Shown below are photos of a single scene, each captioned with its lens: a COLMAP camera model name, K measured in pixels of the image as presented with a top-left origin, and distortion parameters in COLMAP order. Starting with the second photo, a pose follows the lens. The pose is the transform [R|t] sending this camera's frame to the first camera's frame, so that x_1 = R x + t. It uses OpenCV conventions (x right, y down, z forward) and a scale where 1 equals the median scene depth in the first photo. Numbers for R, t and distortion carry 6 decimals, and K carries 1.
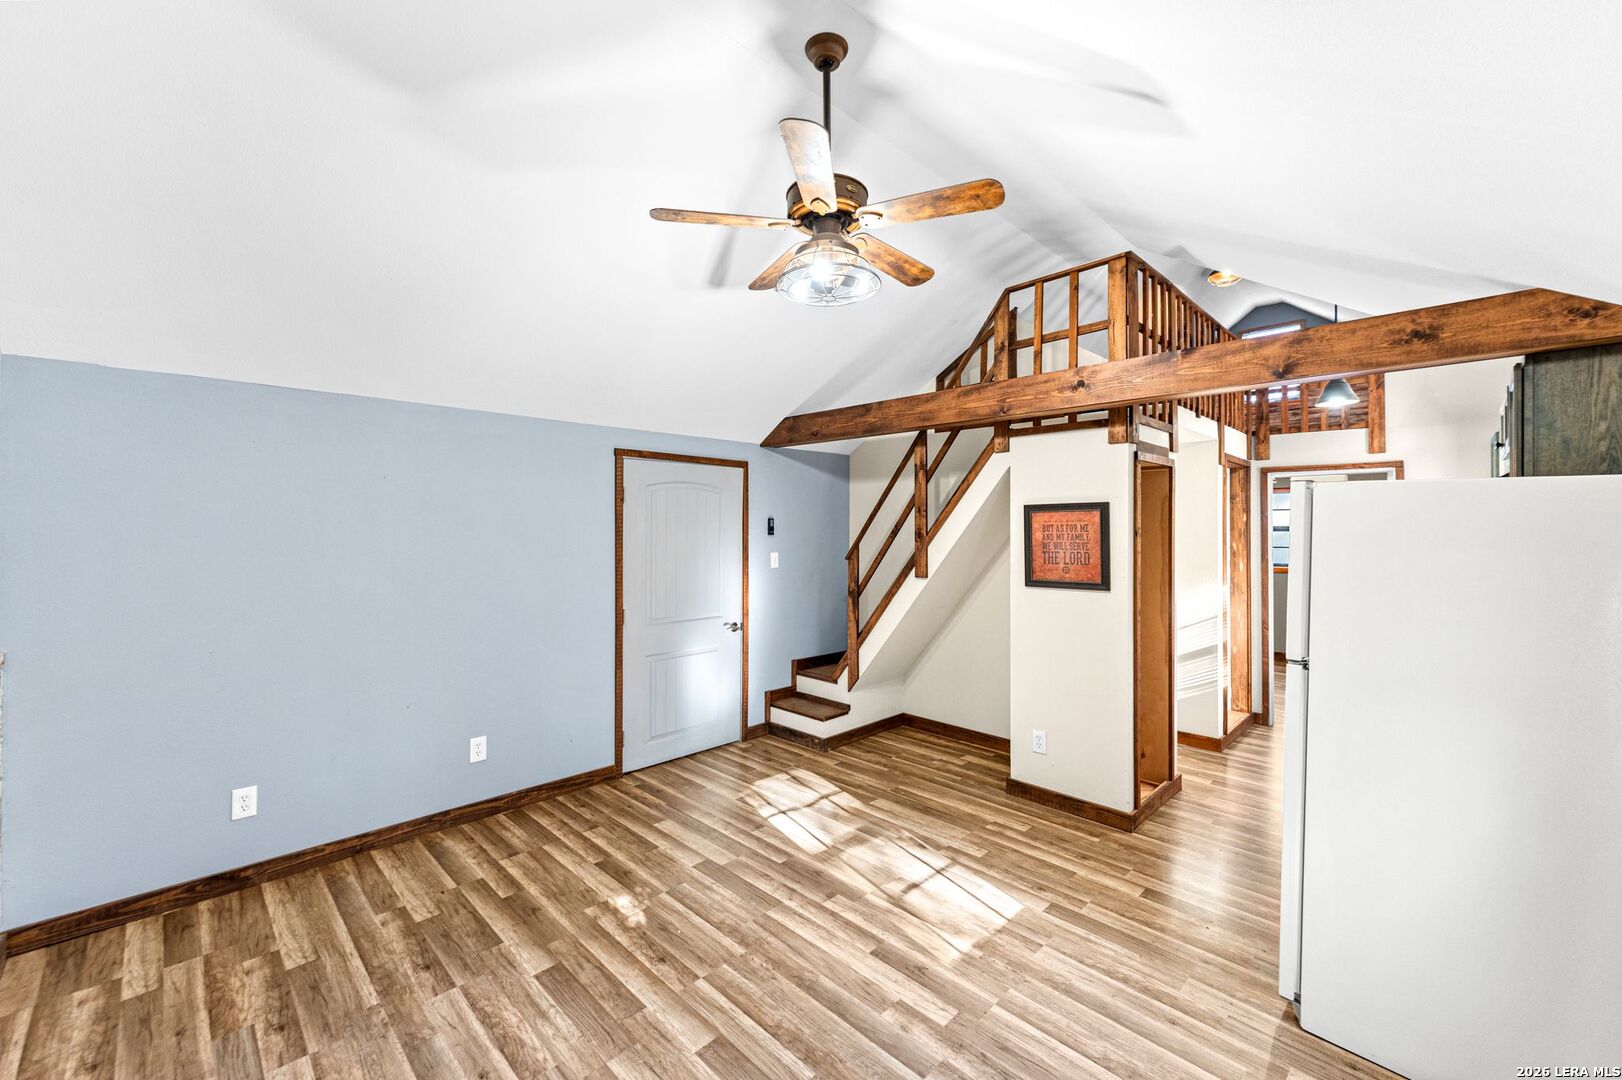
lens RADIAL K [[651.9, 0, 808.1], [0, 651.9, 535.5], [0, 0, 1]] dist [-0.000610, -0.000185]
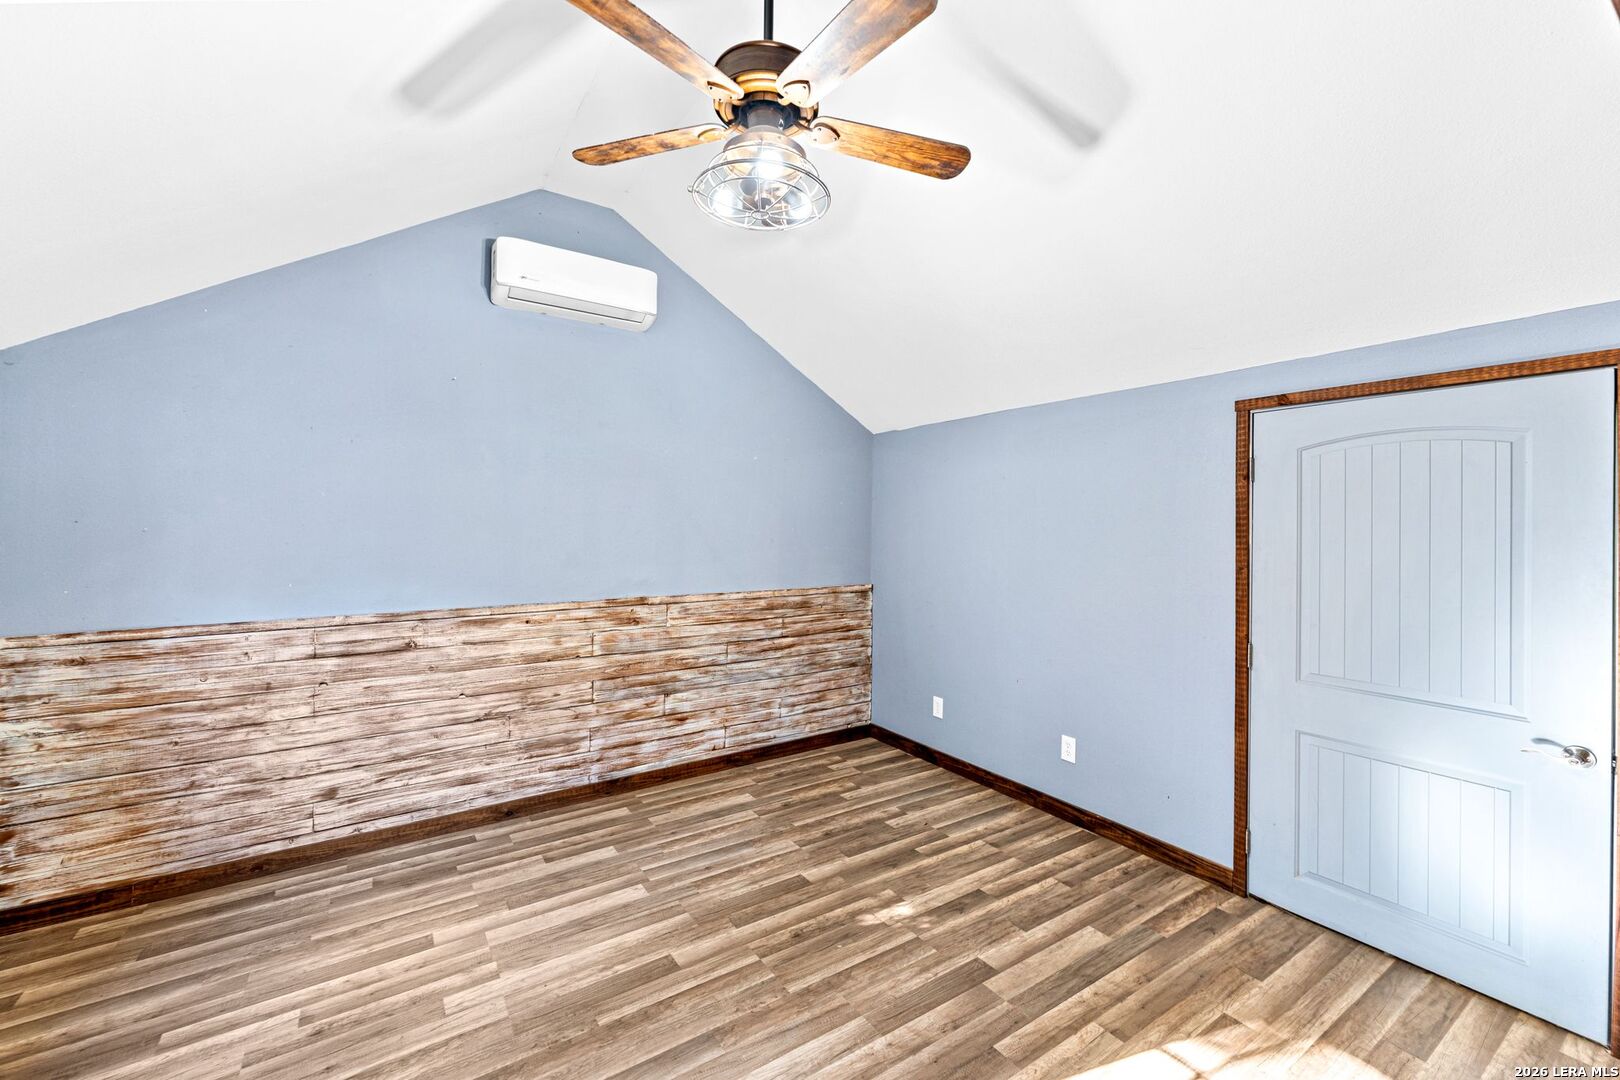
lens RADIAL K [[651.1, 0, 807.1], [0, 651.1, 535.5], [0, 0, 1]] dist [-0.000610, -0.000185]
pose [[-0.188370, 0.014275, -0.981994, 0.632977], [-0.016756, 0.999702, 0.017747, -0.000054], [0.981955, 0.019798, -0.188075, 0.978265]]
